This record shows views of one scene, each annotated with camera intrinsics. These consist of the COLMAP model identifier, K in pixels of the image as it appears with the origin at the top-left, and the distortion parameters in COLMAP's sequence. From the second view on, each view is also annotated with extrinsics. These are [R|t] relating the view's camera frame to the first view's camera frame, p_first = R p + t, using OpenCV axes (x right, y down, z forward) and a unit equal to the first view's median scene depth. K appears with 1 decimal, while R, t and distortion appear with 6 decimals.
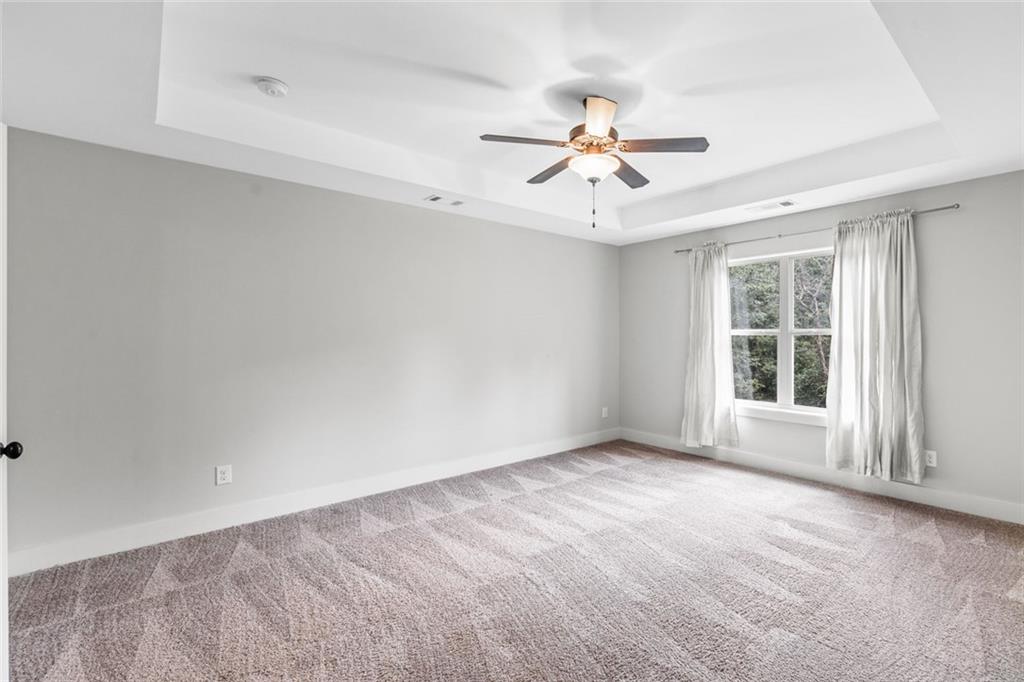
lens RADIAL K [[431.1, 0, 515.6], [0, 431.1, 335.9], [0, 0, 1]] dist [0.000518, -0.000086]
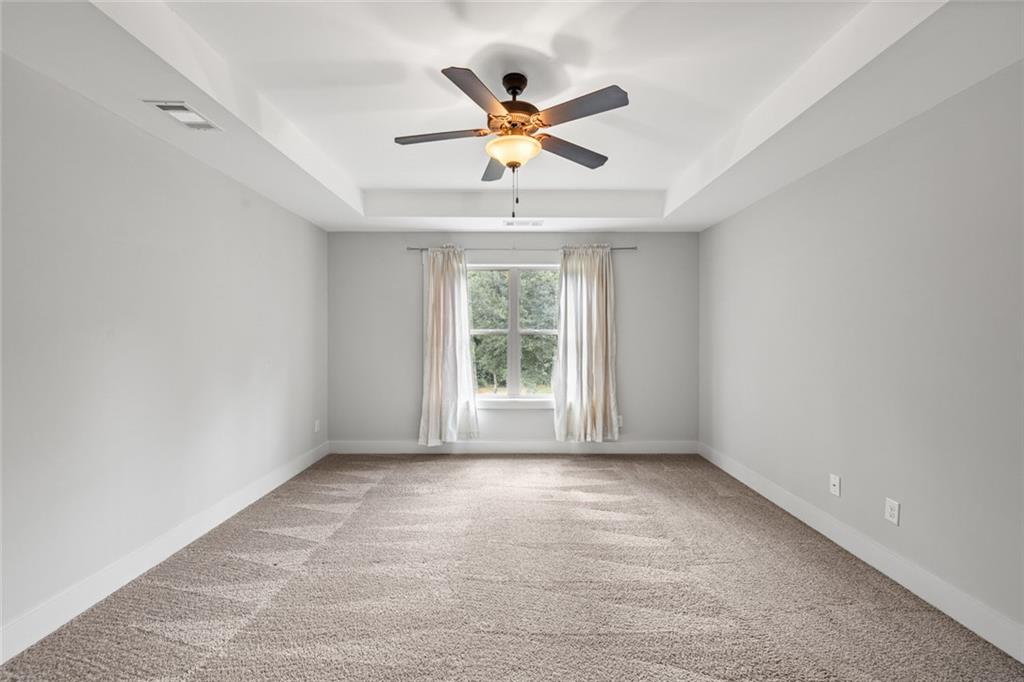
lens RADIAL K [[445.4, 0, 516.4], [0, 445.4, 331.6], [0, 0, 1]] dist [-0.002081, -0.000130]
pose [[0.671802, 0.007651, 0.740691, -0.312754], [-0.001257, 0.999957, -0.009189, 0.001058], [-0.740730, 0.005242, 0.671783, 0.220320]]
